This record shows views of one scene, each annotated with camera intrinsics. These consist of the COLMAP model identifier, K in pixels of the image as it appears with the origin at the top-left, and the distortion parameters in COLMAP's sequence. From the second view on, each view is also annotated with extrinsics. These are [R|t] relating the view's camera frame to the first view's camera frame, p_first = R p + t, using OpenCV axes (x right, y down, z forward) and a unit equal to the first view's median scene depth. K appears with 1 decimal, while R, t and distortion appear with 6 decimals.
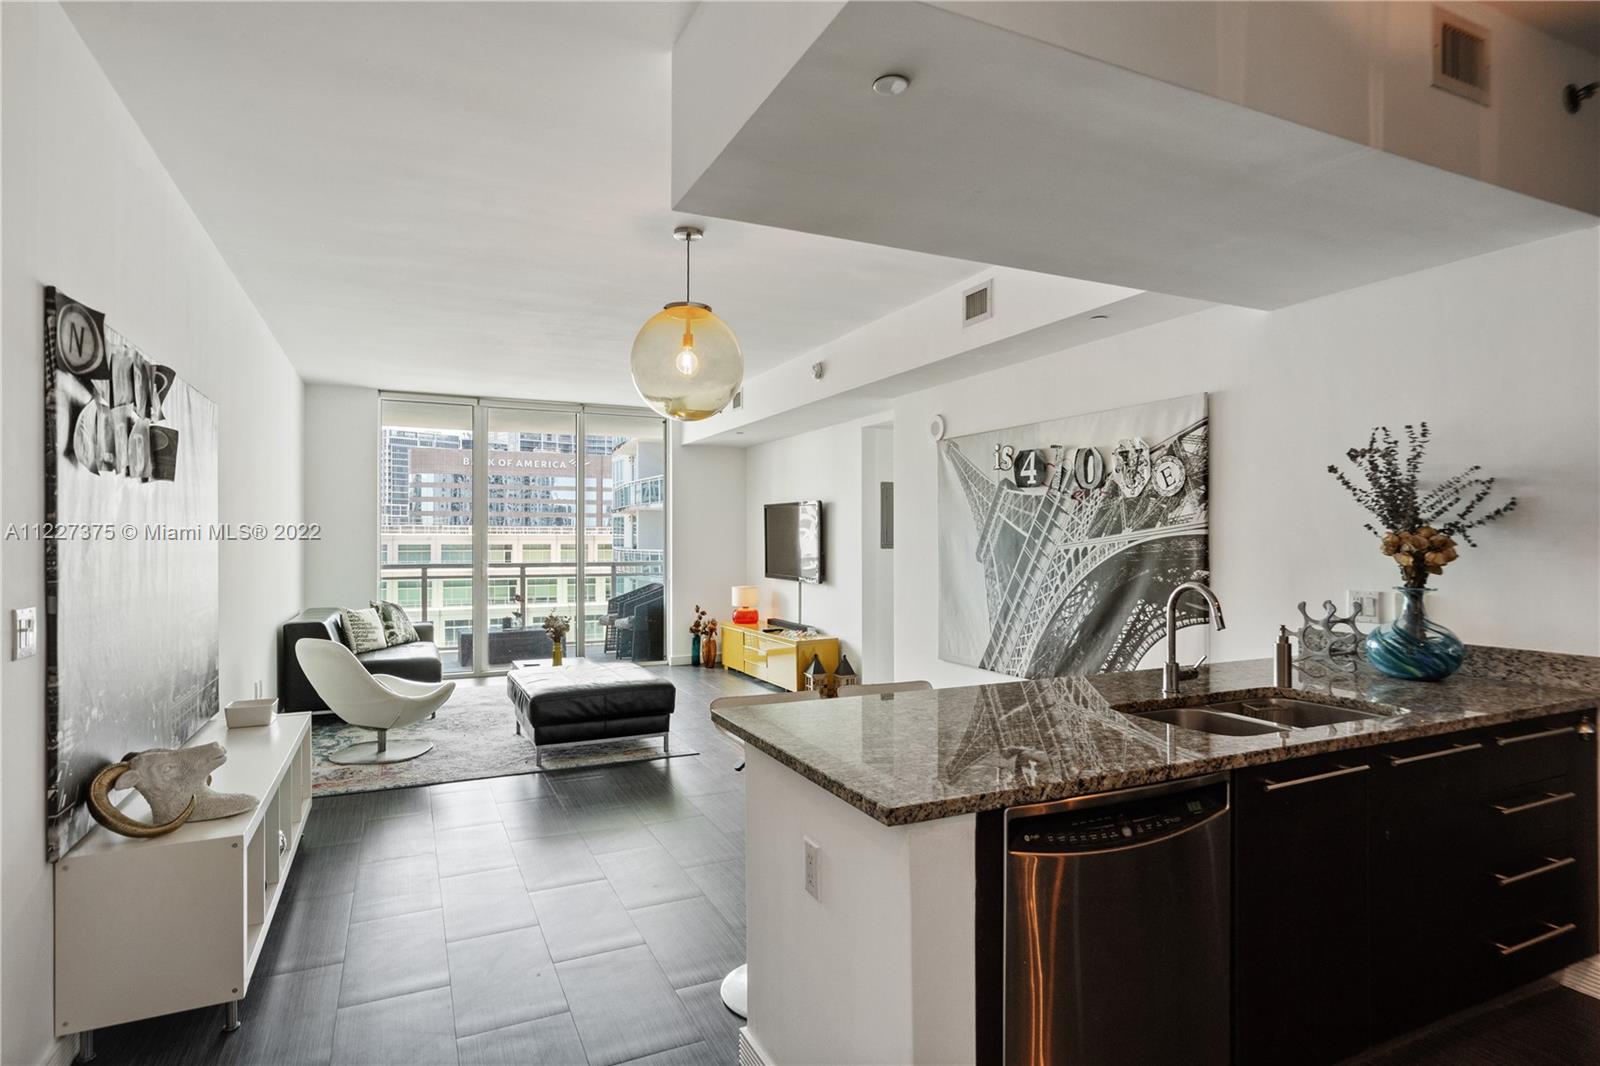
lens RADIAL K [[864.4, 0, 797.1], [0, 864.4, 534.8], [0, 0, 1]] dist [-0.000286, 0.002372]
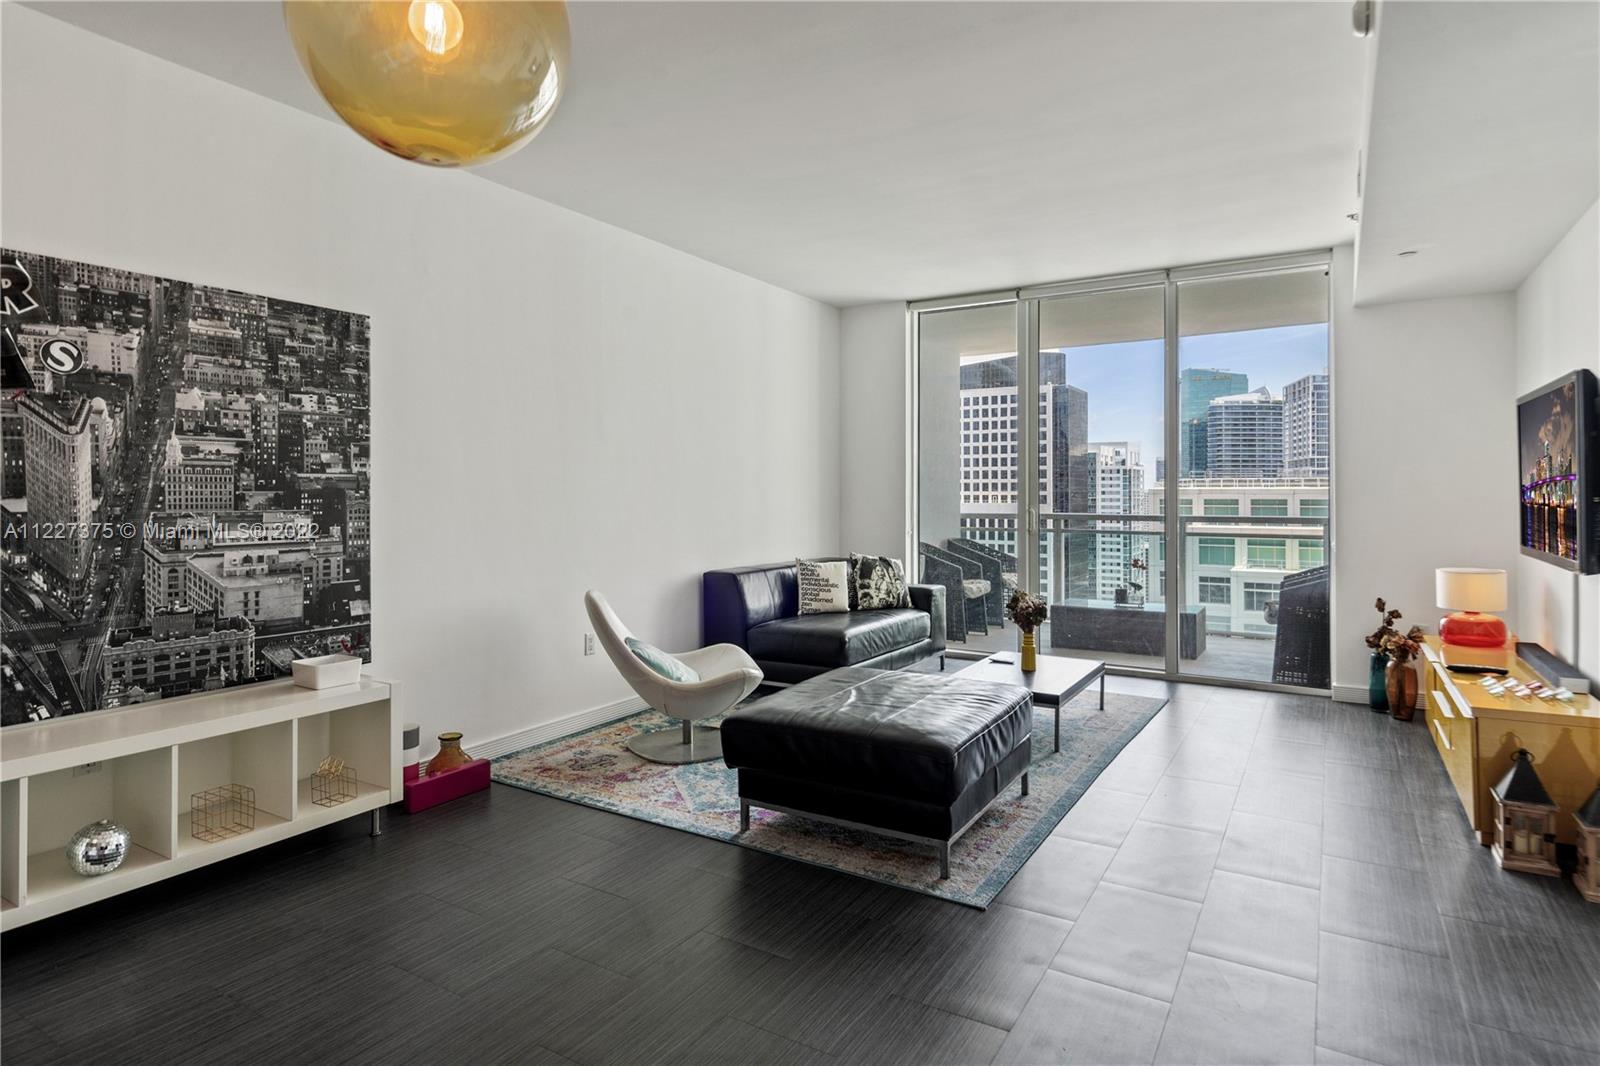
lens RADIAL K [[864.4, 0, 808.0], [0, 864.4, 475.2], [0, 0, 1]] dist [-0.000286, 0.002372]
pose [[0.551499, -0.016111, -0.834020, 0.145936], [0.001629, 0.999832, -0.018237, 0.013686], [0.834174, 0.008699, 0.551433, 0.407454]]
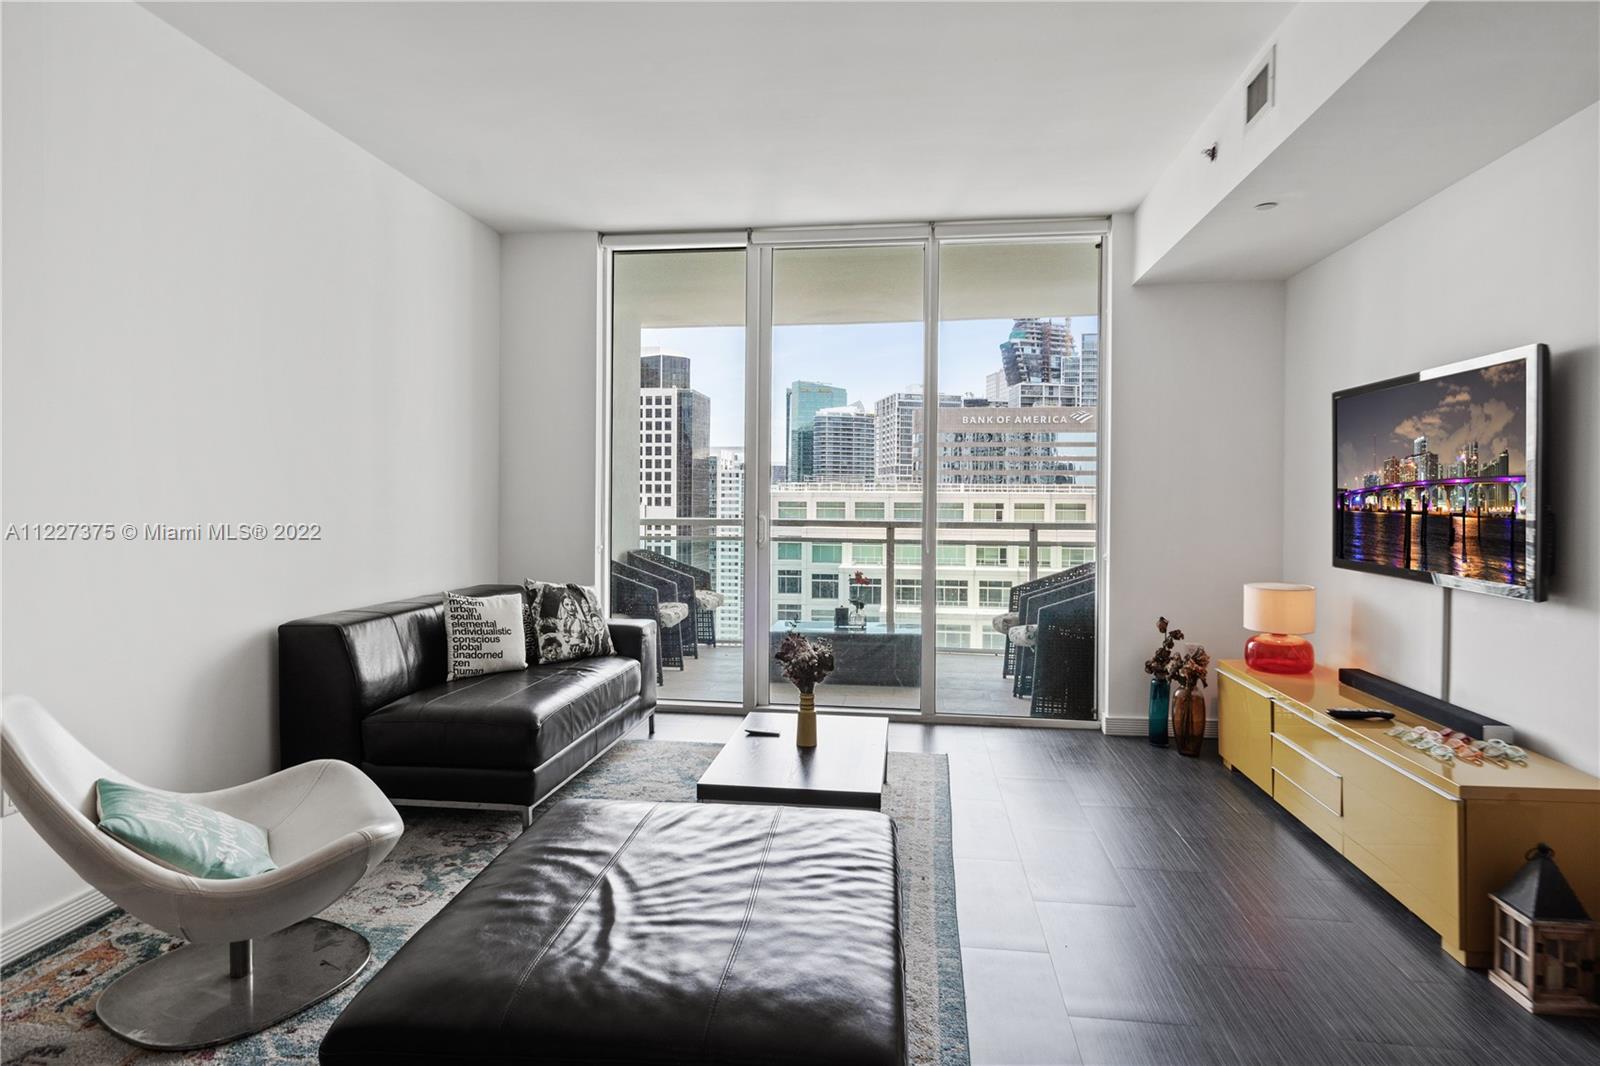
lens RADIAL K [[864.4, 0, 784.2], [0, 864.4, 505.2], [0, 0, 1]] dist [-0.000286, 0.002372]
pose [[0.834662, 0.013009, -0.550609, -0.028509], [-0.006670, 0.999886, 0.013514, 0.014703], [0.550722, -0.007607, 0.834654, 0.497244]]
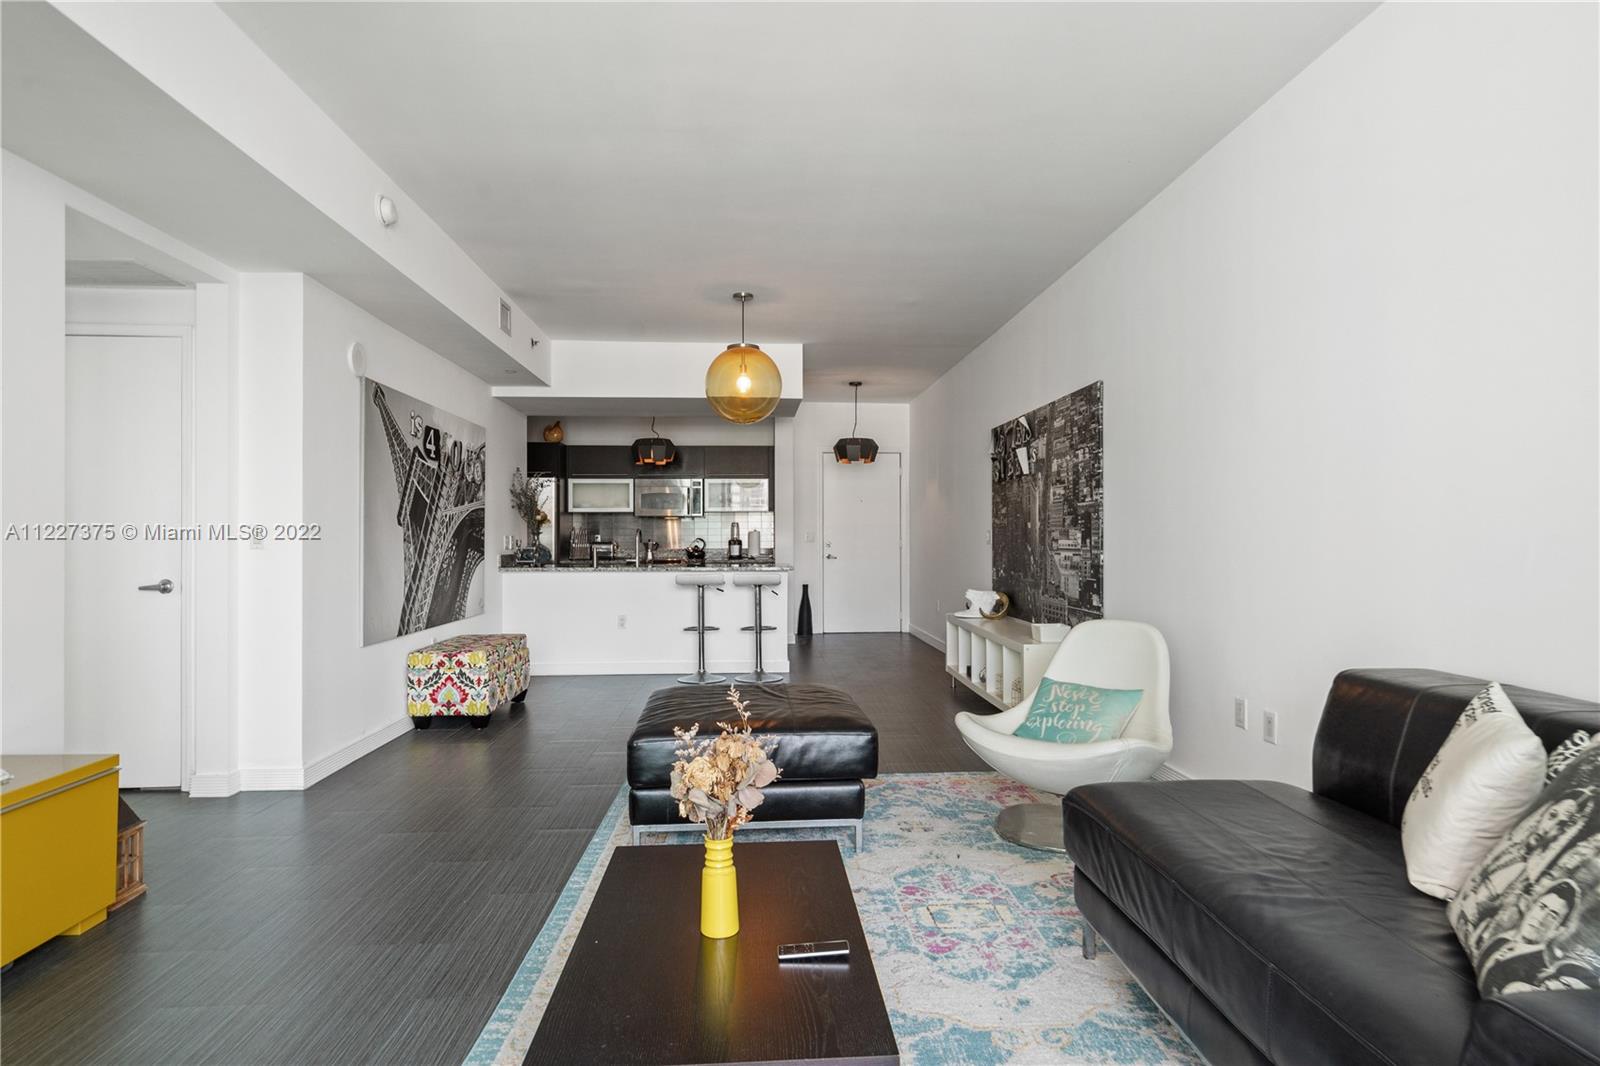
lens RADIAL K [[864.4, 0, 798.0], [0, 864.4, 526.8], [0, 0, 1]] dist [-0.000286, 0.002372]
pose [[-0.923045, 0.010062, 0.384560, -0.337305], [0.003504, 0.999836, -0.017749, 0.030444], [-0.384676, -0.015035, -0.922929, 1.019811]]
